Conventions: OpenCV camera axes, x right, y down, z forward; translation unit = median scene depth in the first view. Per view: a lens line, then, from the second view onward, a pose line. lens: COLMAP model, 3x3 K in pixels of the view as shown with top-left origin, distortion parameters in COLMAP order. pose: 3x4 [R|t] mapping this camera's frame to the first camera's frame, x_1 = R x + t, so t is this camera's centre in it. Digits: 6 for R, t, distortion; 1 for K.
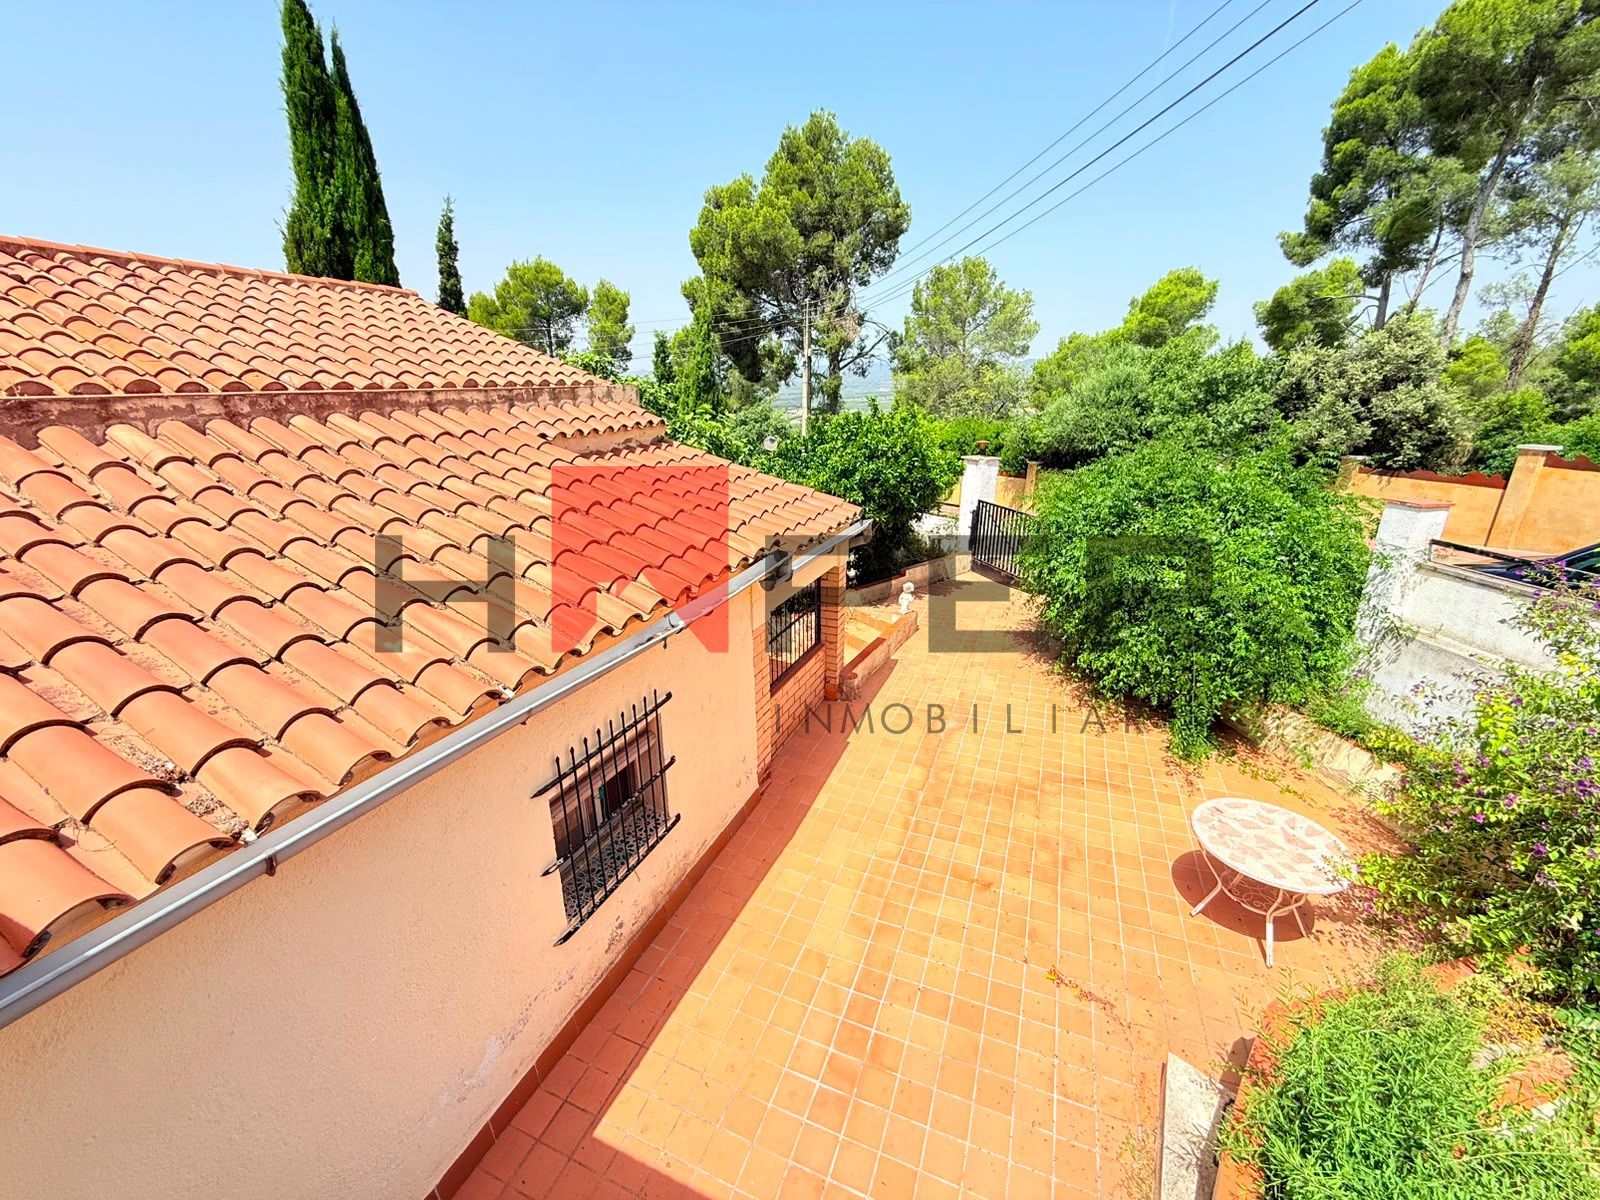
lens RADIAL K [[639.9, 0, 801.7], [0, 639.9, 603.6], [0, 0, 1]] dist [-0.001928, 0.000326]
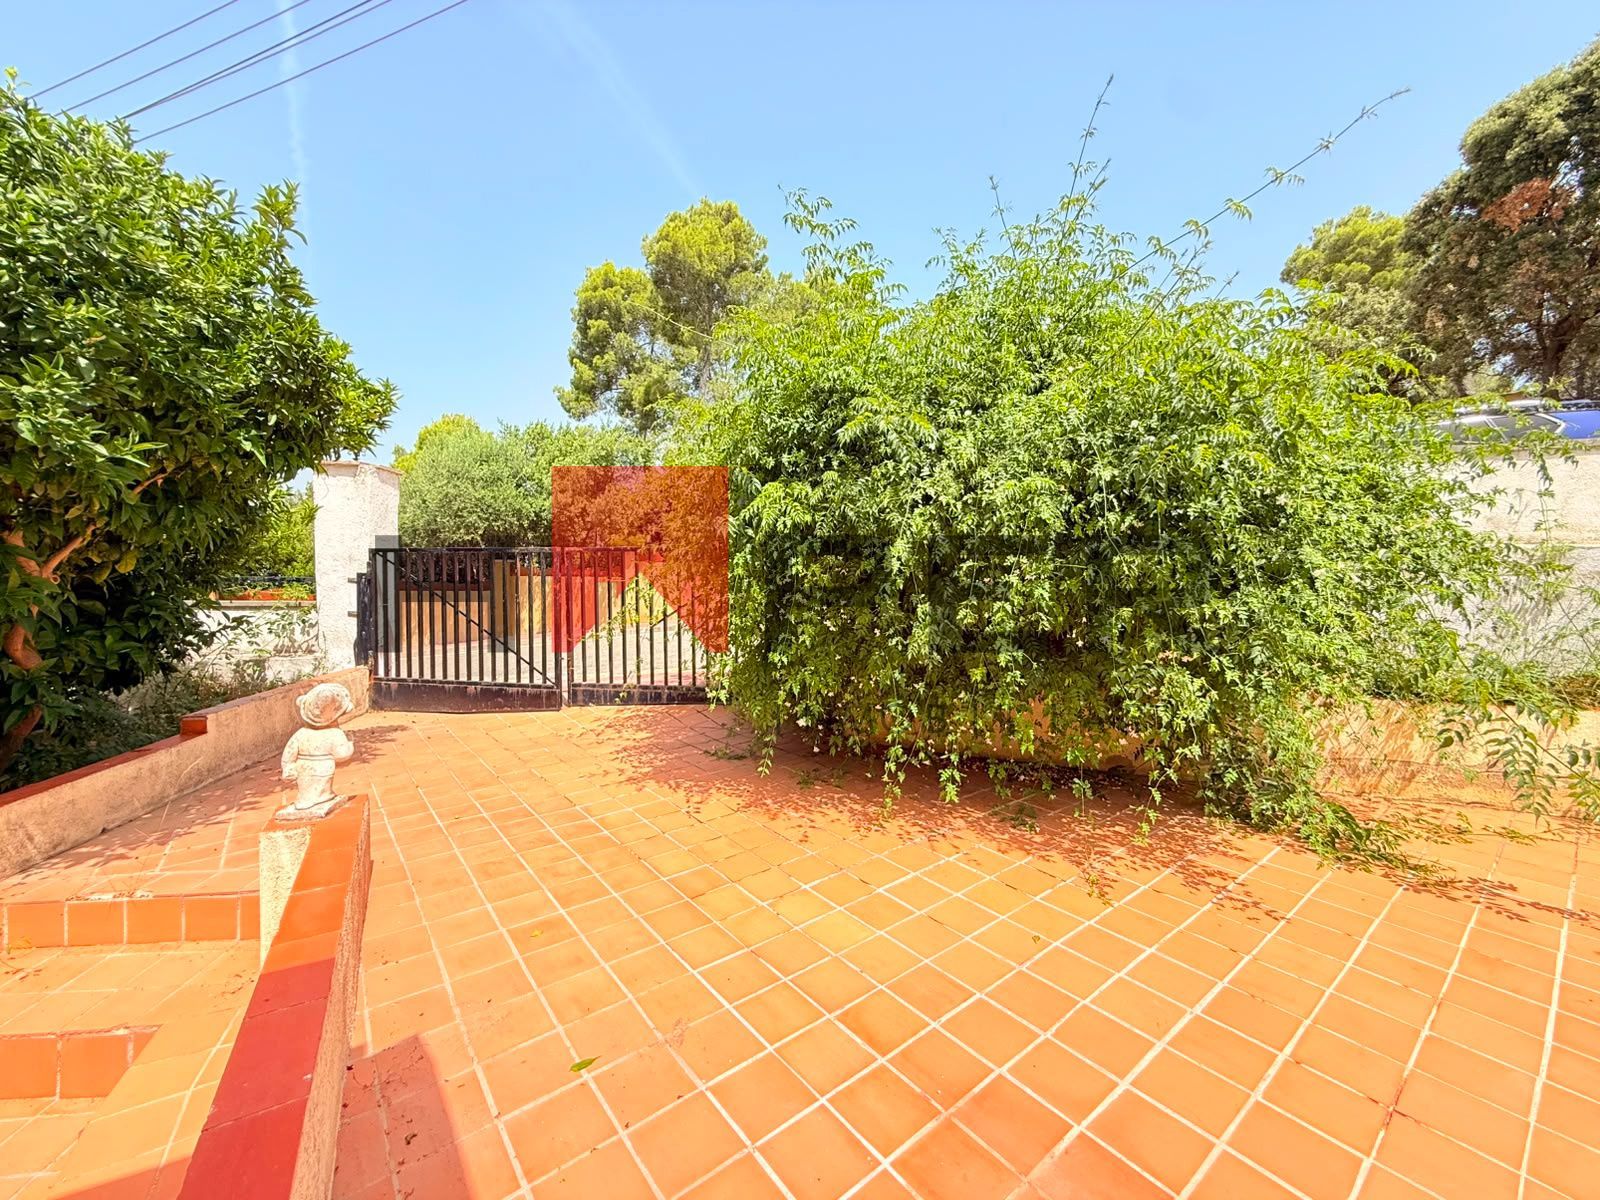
lens RADIAL K [[639.9, 0, 796.8], [0, 639.9, 597.2], [0, 0, 1]] dist [-0.001928, 0.000326]
pose [[0.495019, -0.015743, 0.868740, 0.011854], [0.262054, 0.955983, -0.131998, 0.007072], [-0.828423, 0.292998, 0.477355, 0.276580]]
